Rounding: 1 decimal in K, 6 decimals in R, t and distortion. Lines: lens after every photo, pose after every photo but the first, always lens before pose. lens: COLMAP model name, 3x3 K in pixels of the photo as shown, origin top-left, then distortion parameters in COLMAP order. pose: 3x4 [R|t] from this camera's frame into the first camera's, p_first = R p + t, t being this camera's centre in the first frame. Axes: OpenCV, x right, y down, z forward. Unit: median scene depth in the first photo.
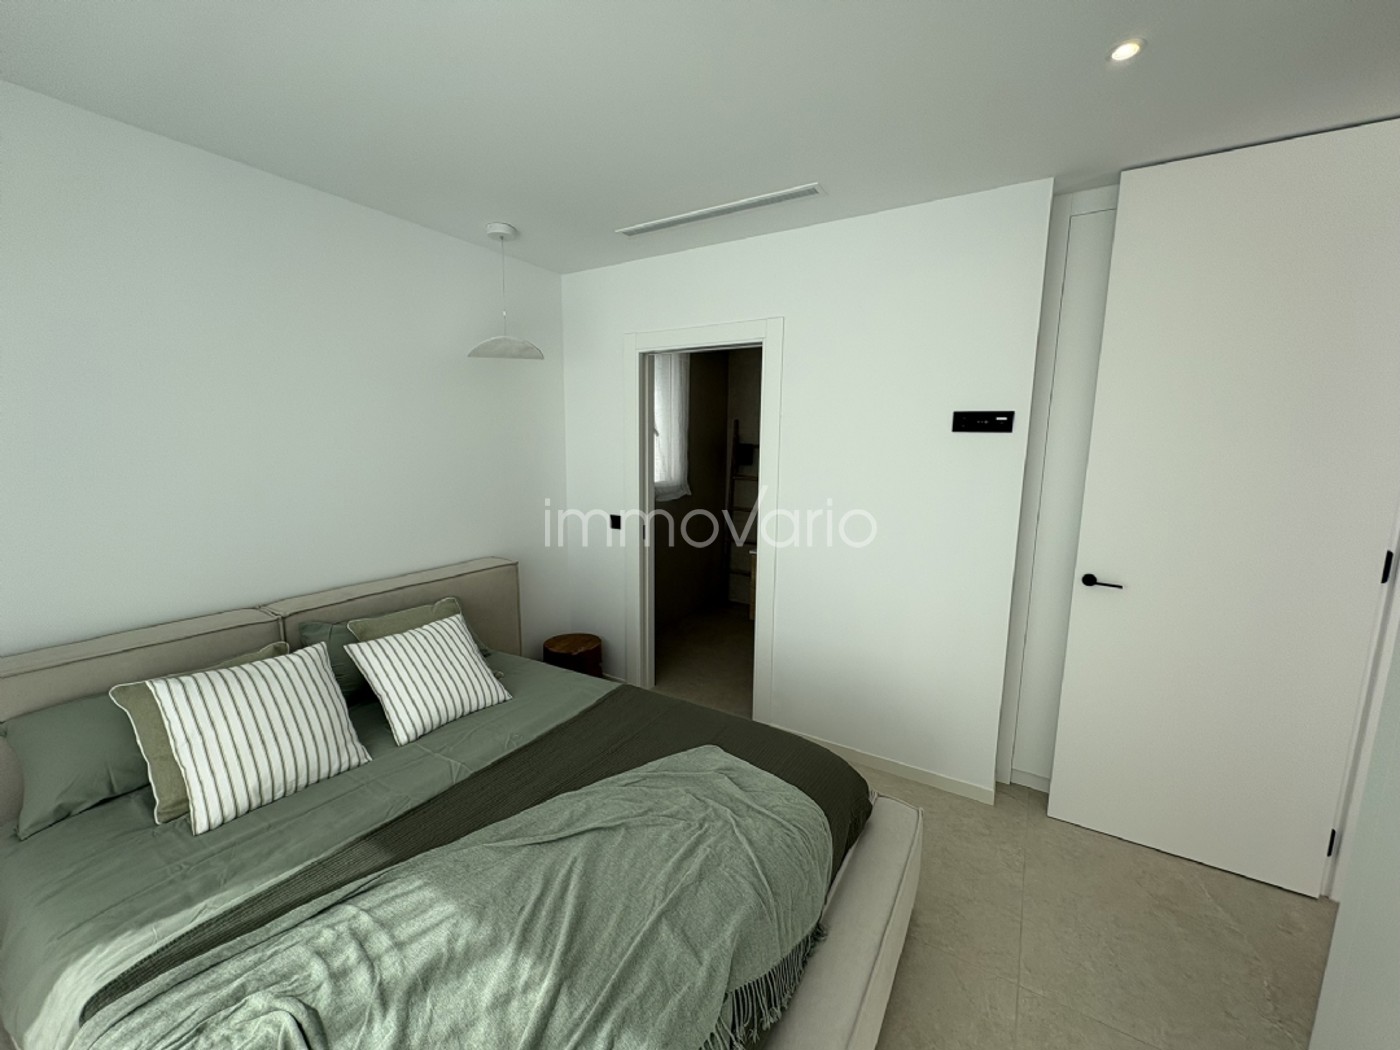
lens RADIAL K [[553.2, 0, 698.6], [0, 553.2, 524.8], [0, 0, 1]] dist [-0.005119, -0.000040]
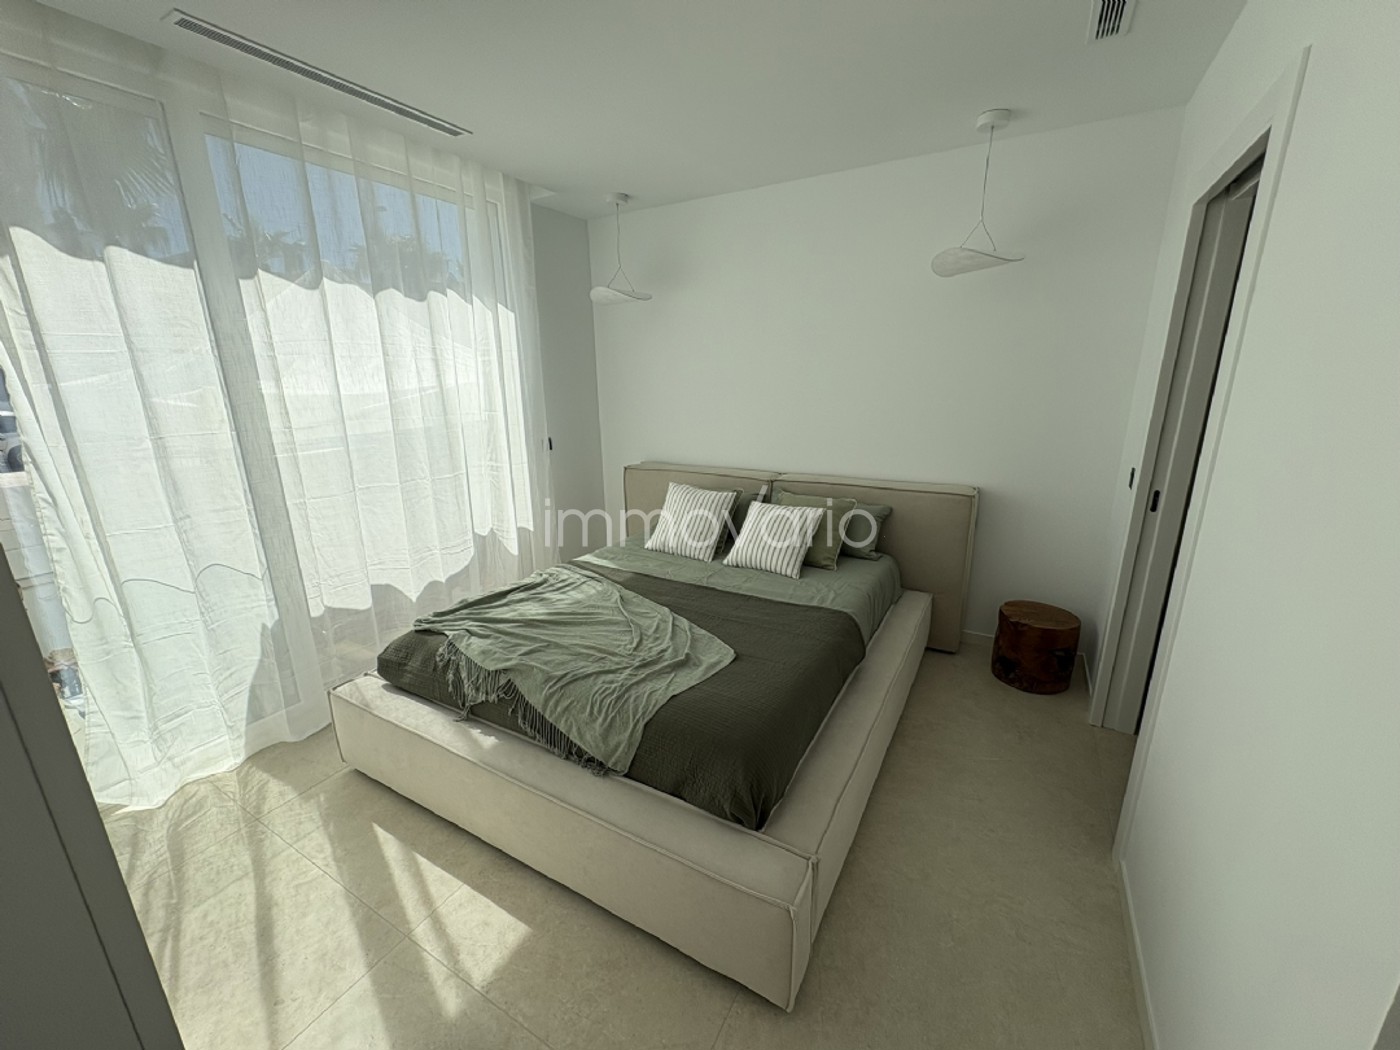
lens RADIAL K [[553.2, 0, 698.6], [0, 553.2, 524.8], [0, 0, 1]] dist [-0.005119, -0.000040]
pose [[0.029779, 0.251987, -0.967272, 1.392950], [-0.136079, 0.959714, 0.245828, -0.121409], [0.990250, 0.124305, 0.062869, 1.193157]]
